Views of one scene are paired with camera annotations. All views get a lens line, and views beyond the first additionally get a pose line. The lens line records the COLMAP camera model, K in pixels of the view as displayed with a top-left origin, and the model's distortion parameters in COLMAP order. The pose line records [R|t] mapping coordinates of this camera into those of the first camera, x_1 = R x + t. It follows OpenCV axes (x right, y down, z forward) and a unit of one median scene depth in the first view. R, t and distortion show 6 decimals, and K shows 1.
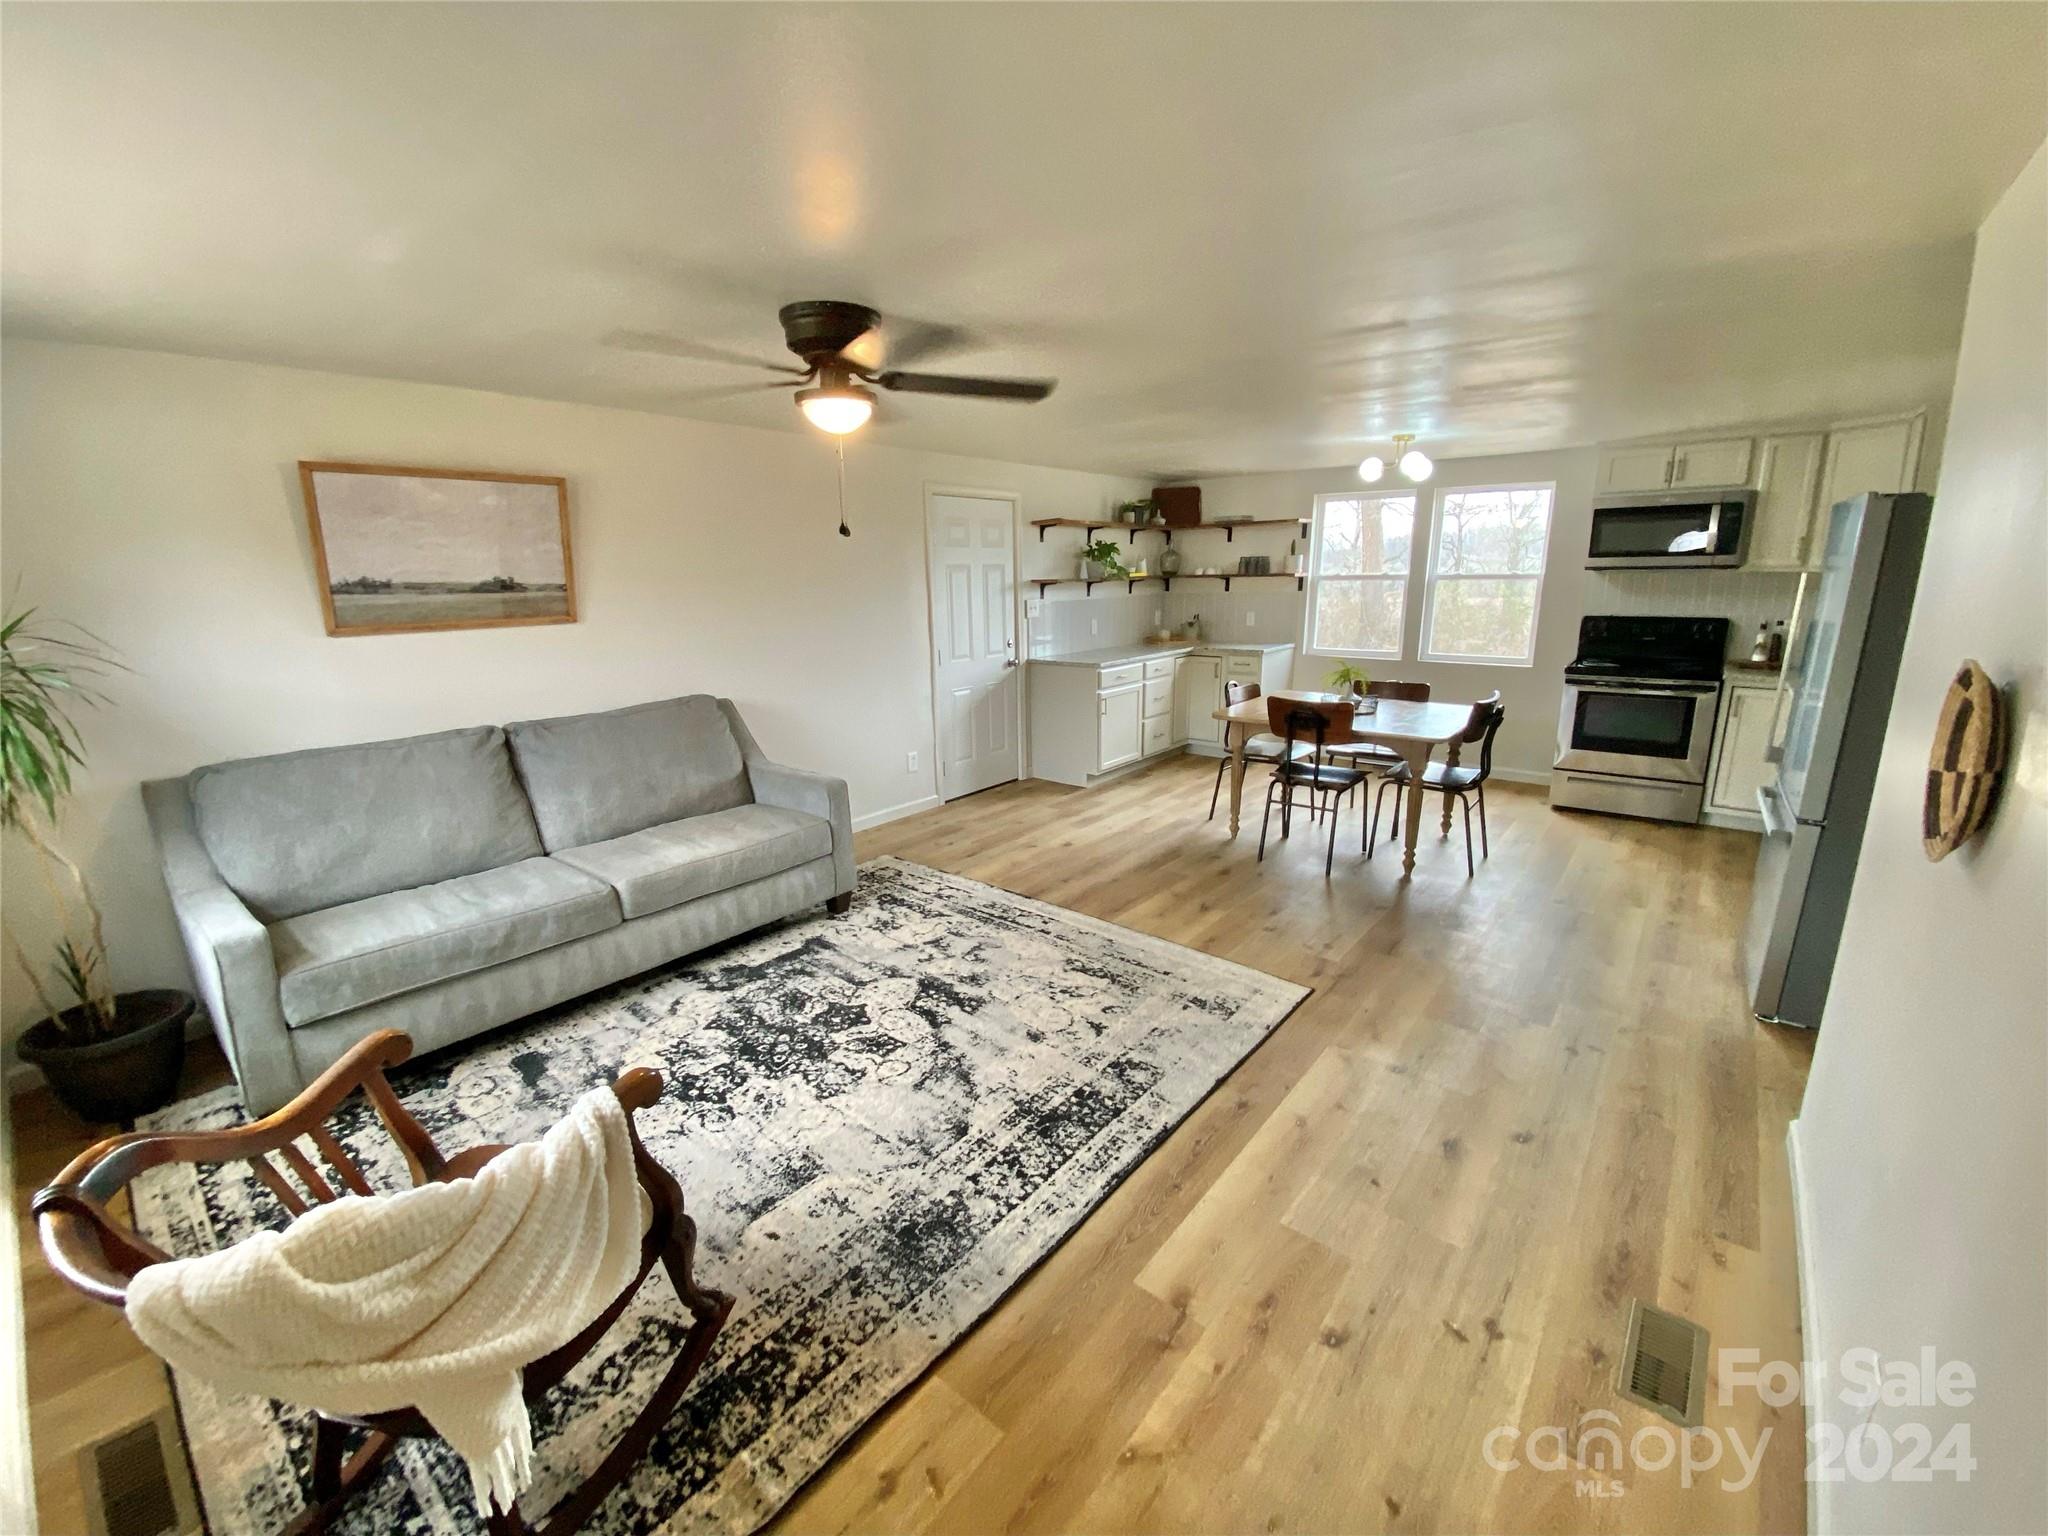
lens RADIAL K [[832.2, 0, 1019.4], [0, 832.2, 770.0], [0, 0, 1]] dist [0.038586, -0.028760]
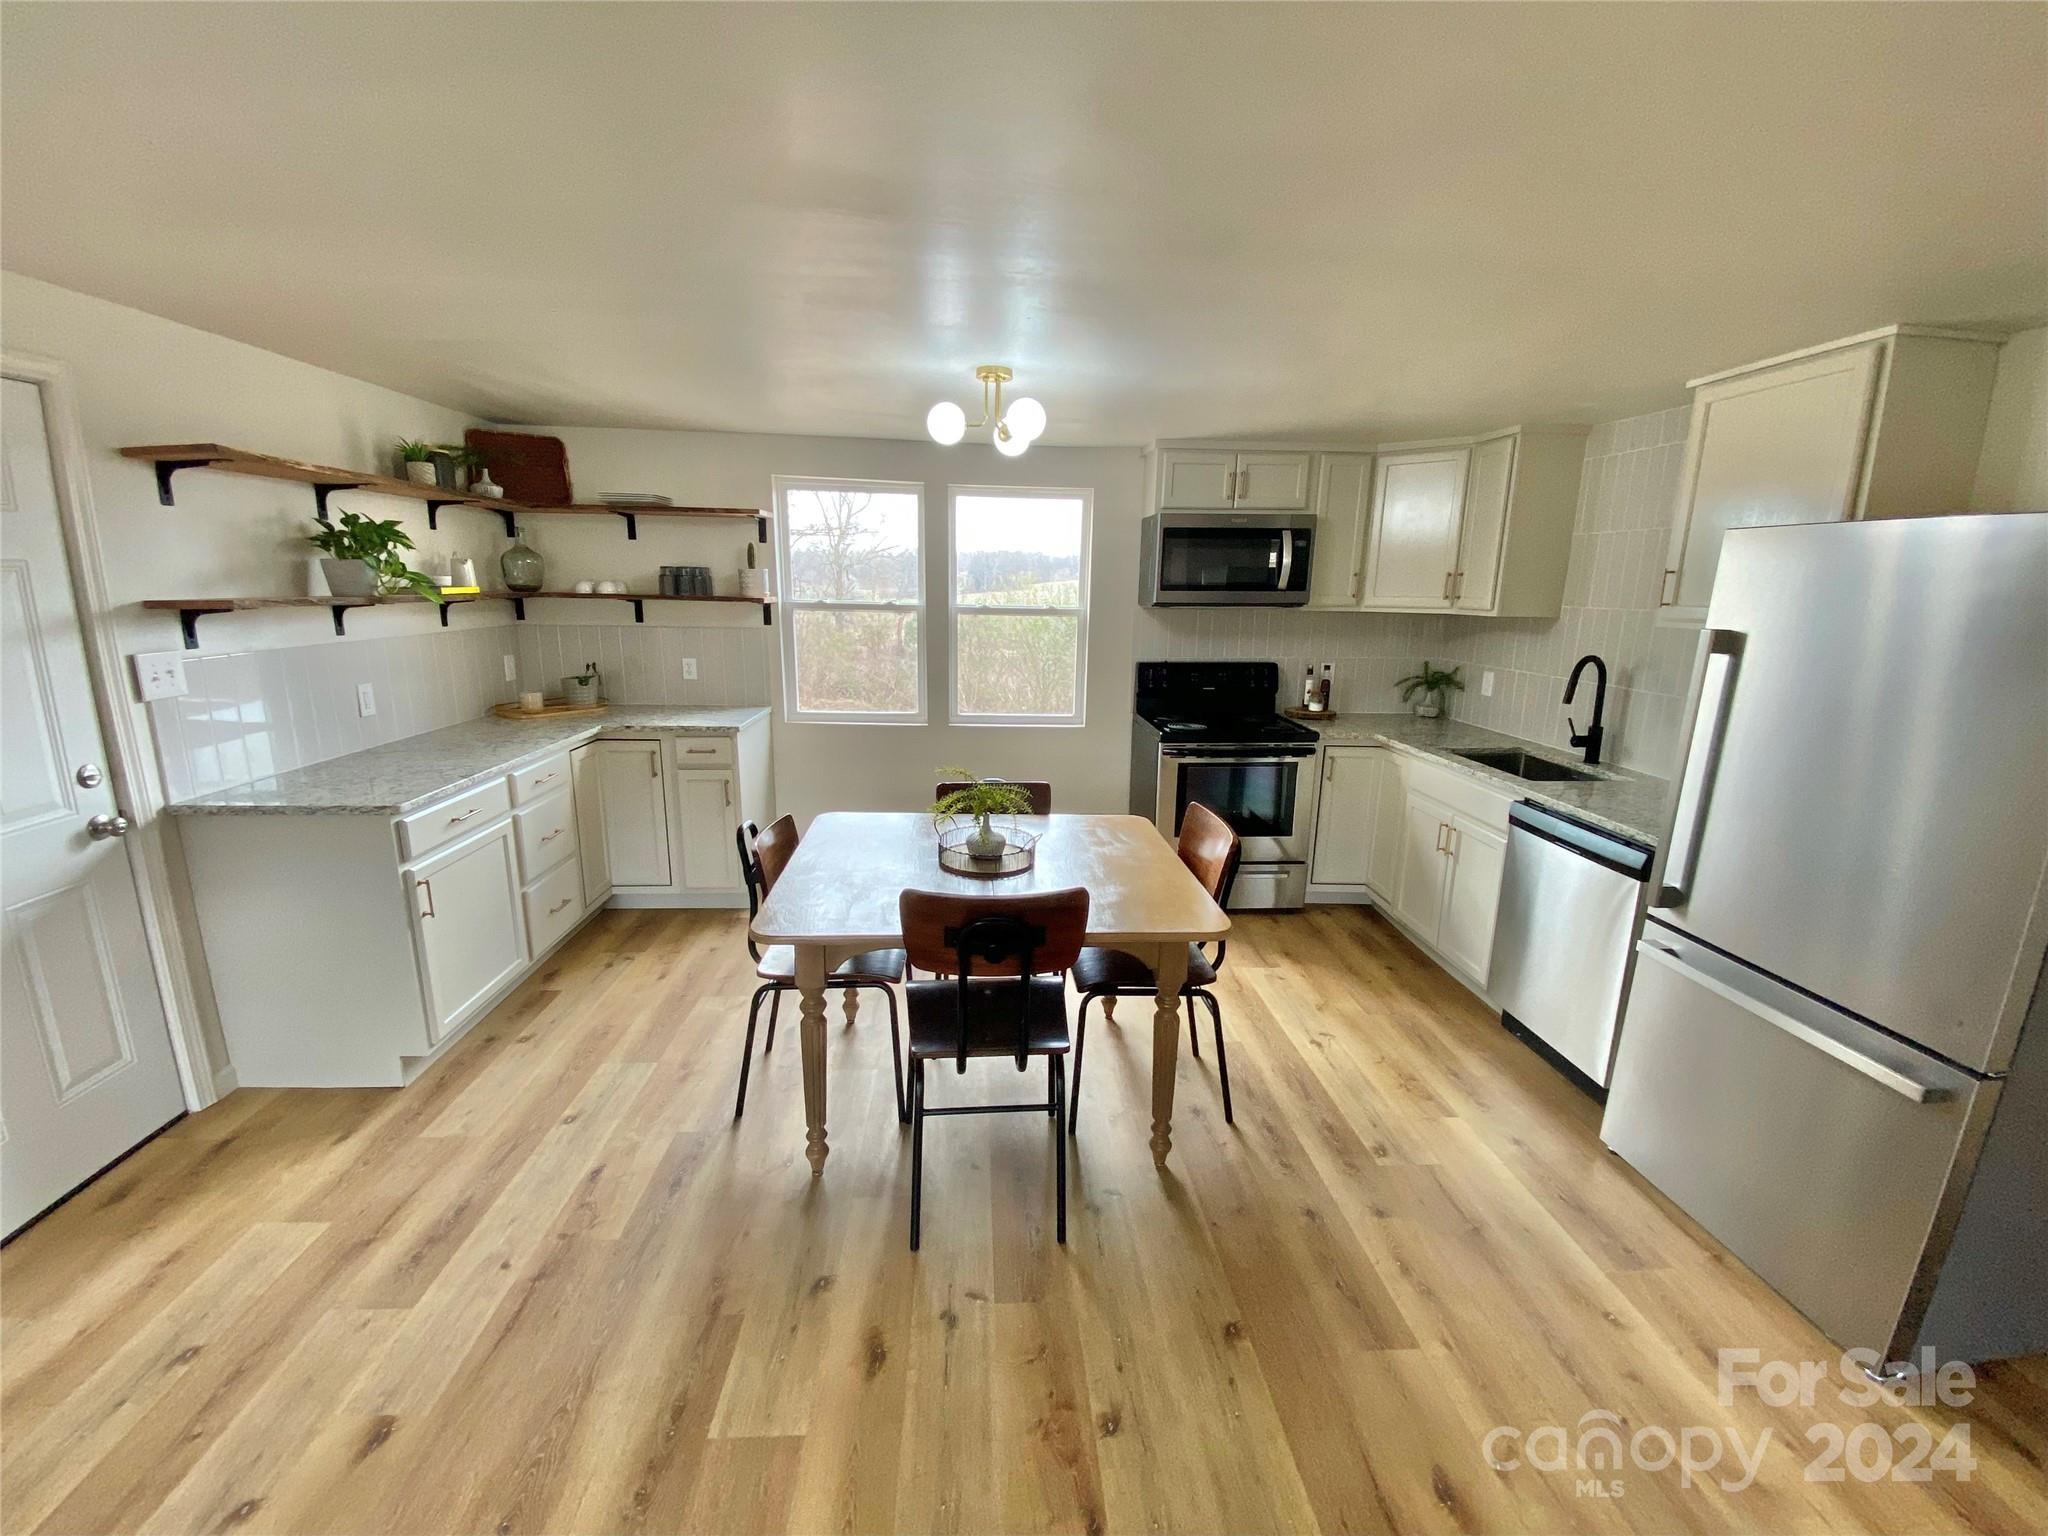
lens RADIAL K [[832.2, 0, 1019.4], [0, 832.2, 770.0], [0, 0, 1]] dist [0.038586, -0.028760]
pose [[0.736220, -0.119257, 0.666151, 0.041466], [0.129207, 0.991013, 0.034617, -0.106414], [-0.664293, 0.060586, 0.745013, 0.426011]]
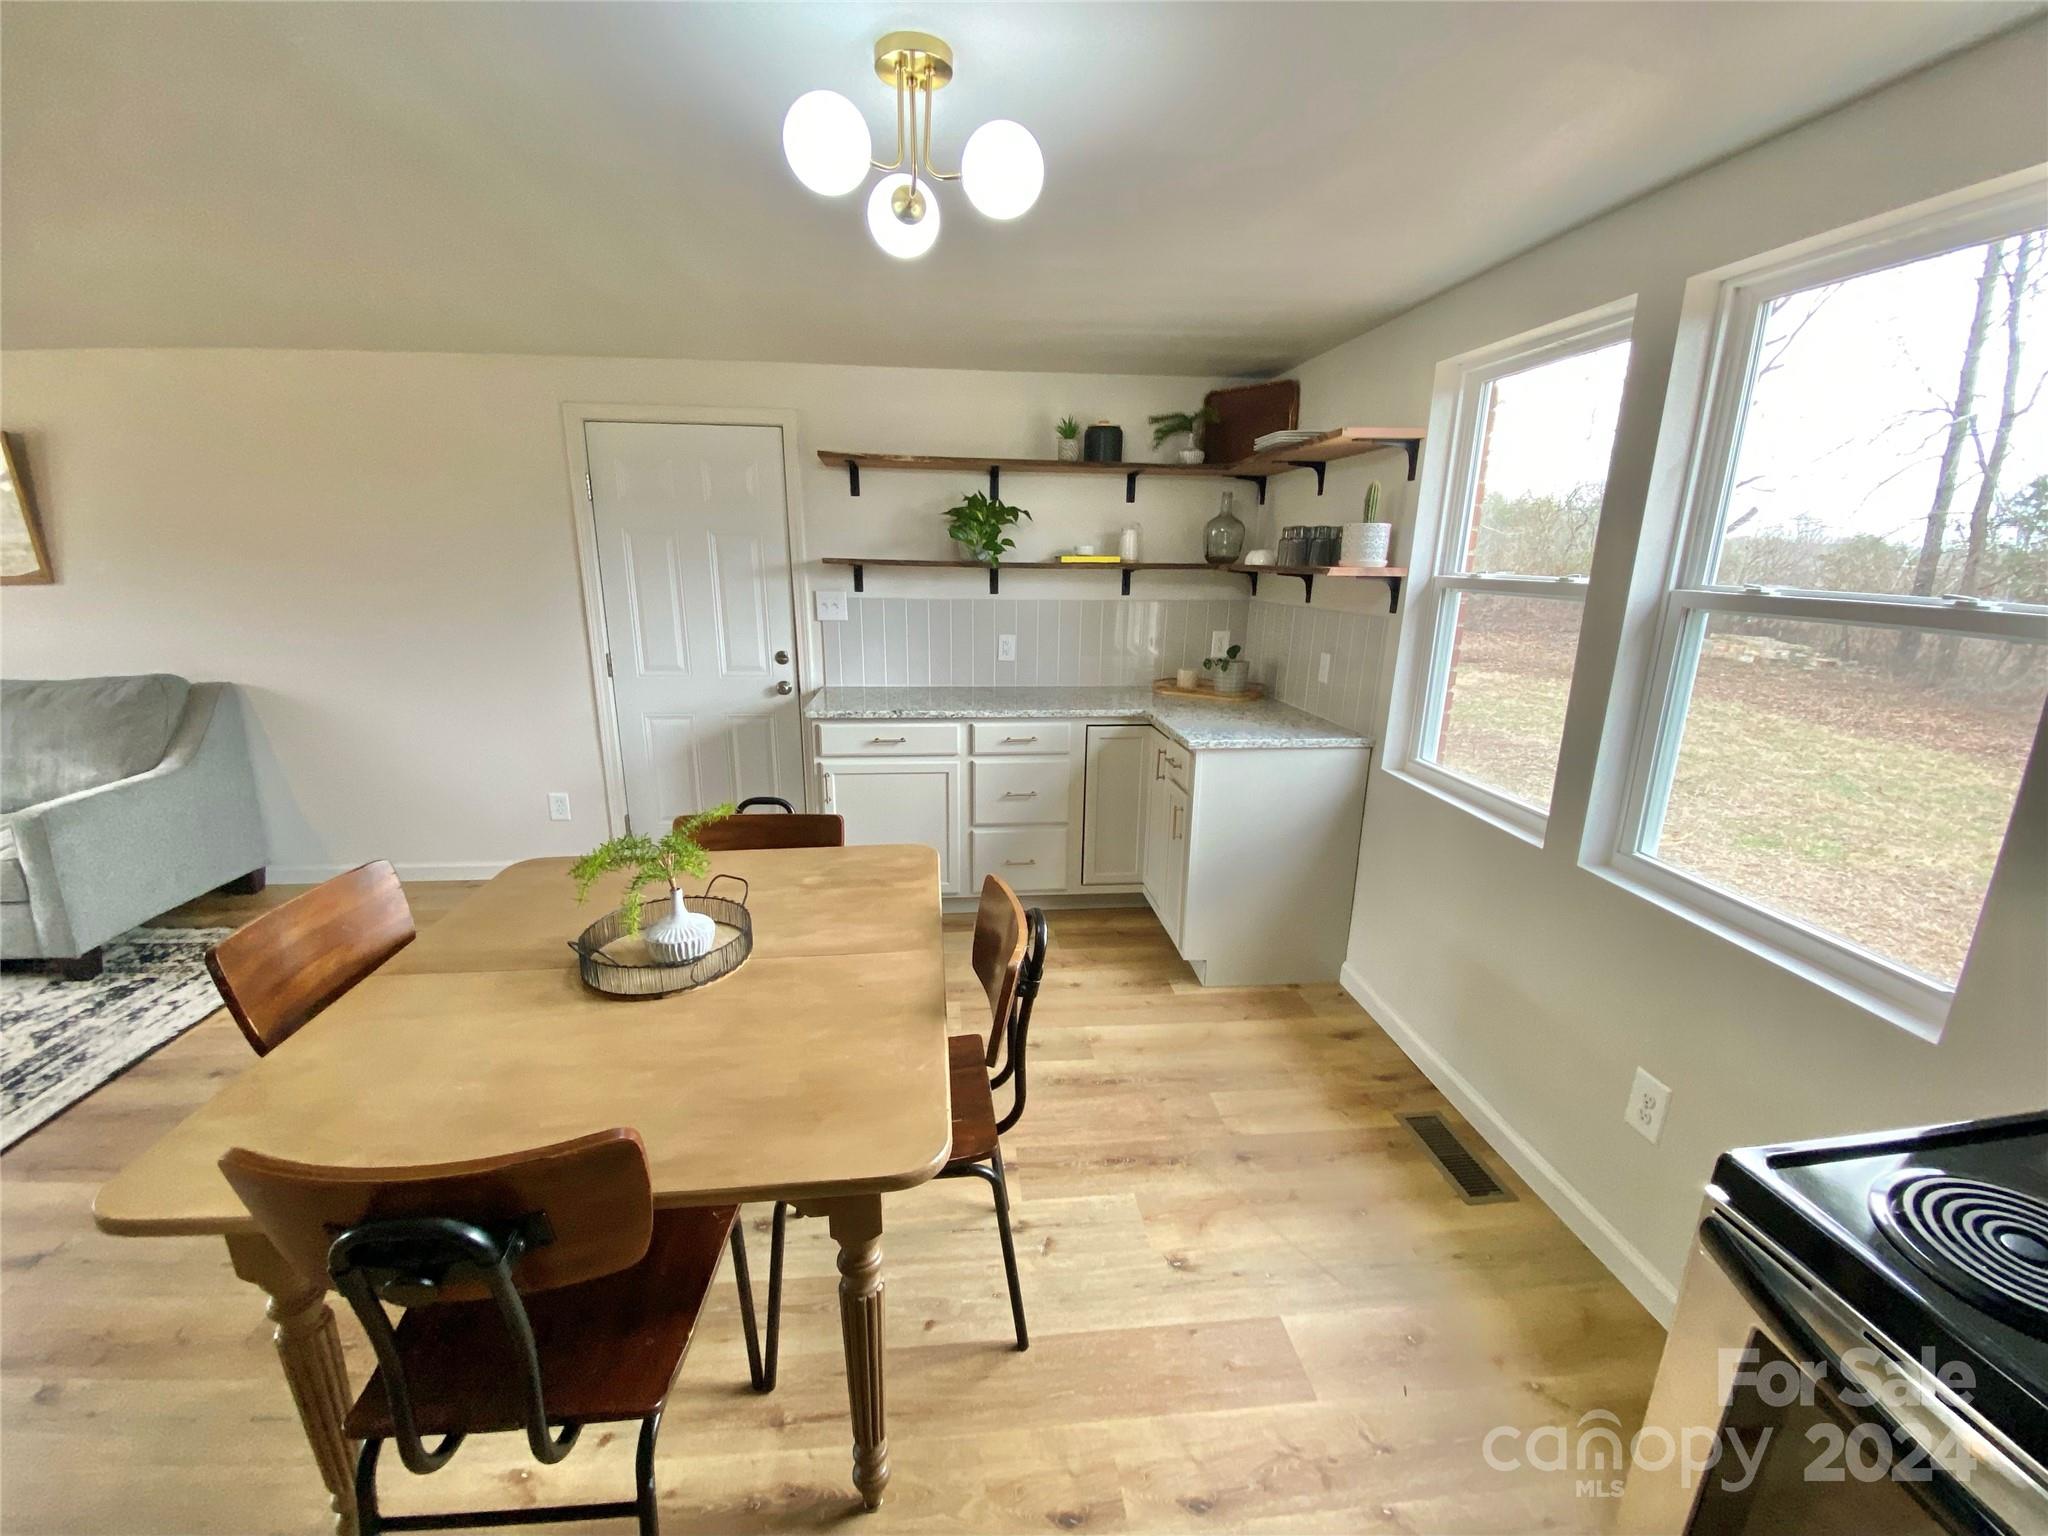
lens RADIAL K [[832.2, 0, 1019.4], [0, 832.2, 770.0], [0, 0, 1]] dist [0.038586, -0.028760]
pose [[0.703964, 0.199300, -0.681700, 0.523850], [-0.187174, 0.977950, 0.092624, -0.149708], [0.685128, 0.062393, 0.725745, 0.620144]]
